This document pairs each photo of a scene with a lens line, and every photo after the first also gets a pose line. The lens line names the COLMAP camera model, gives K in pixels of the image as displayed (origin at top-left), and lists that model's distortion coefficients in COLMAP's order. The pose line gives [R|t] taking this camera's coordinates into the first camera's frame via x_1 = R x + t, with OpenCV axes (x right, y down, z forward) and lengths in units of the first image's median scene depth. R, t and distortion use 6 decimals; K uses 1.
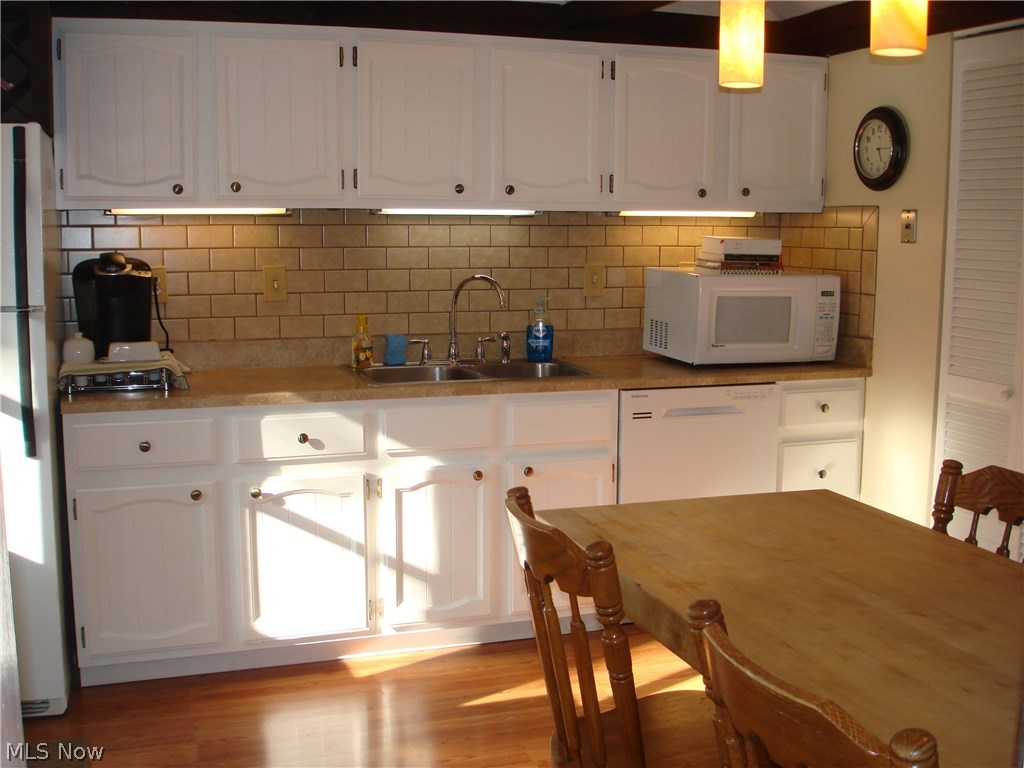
lens RADIAL K [[1165.6, 0, 475.9], [0, 1165.6, 386.0], [0, 0, 1]] dist [-0.100859, -0.010410]
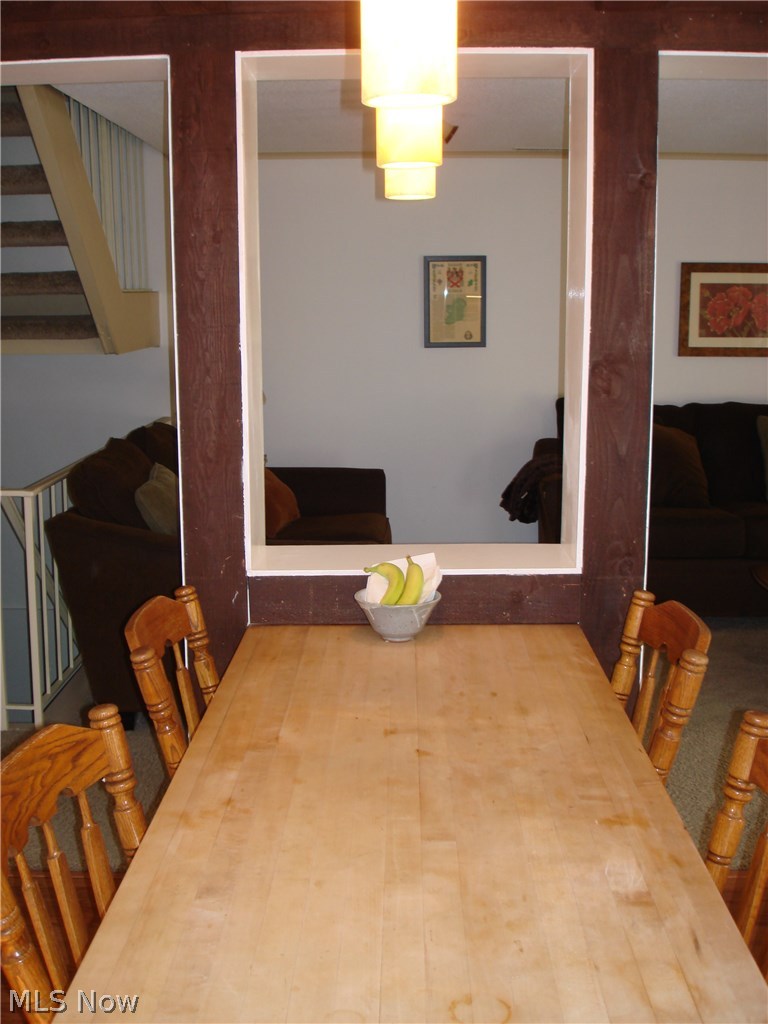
lens RADIAL K [[1165.6, 0, 384.0], [0, 1165.6, 512.0], [0, 0, 1]] dist [-0.100859, -0.010410]
pose [[-0.945720, -0.059012, 0.319581, 0.091804], [0.046983, 0.948218, 0.314127, -0.285926], [-0.321570, 0.312091, -0.893975, 1.645494]]
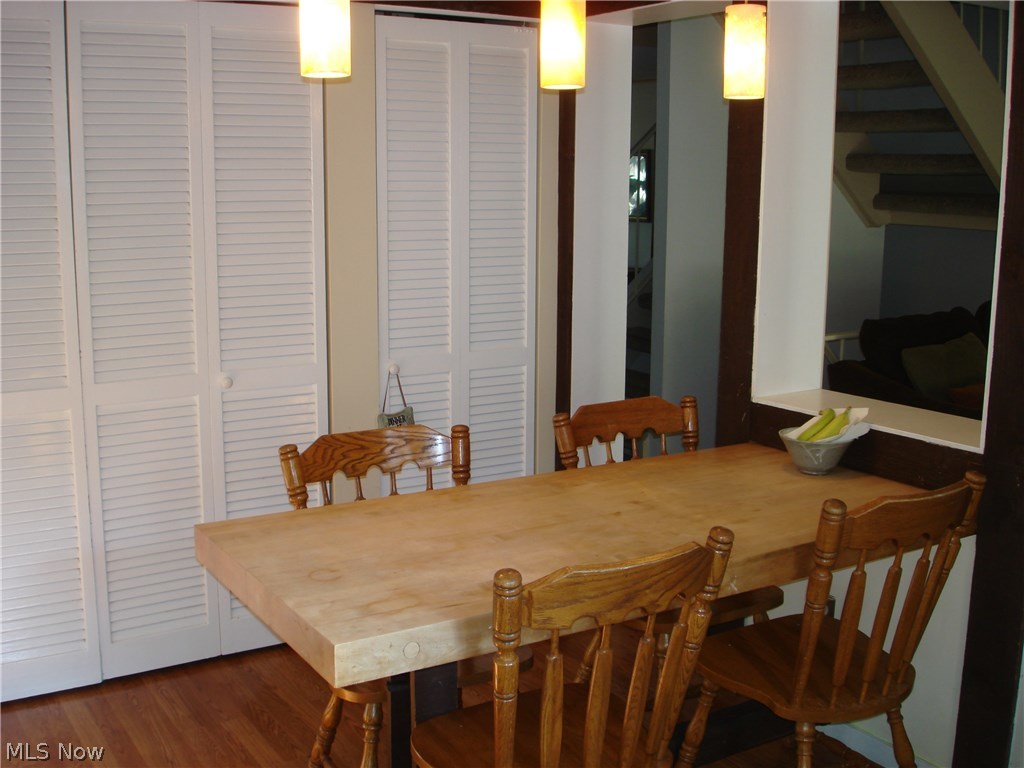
lens RADIAL K [[1165.6, 0, 475.9], [0, 1165.6, 386.0], [0, 0, 1]] dist [-0.100859, -0.010410]
pose [[-0.219863, -0.179013, 0.958965, -0.768456], [0.135548, 0.967878, 0.211754, -0.230213], [-0.966068, 0.176542, -0.188535, 1.235700]]
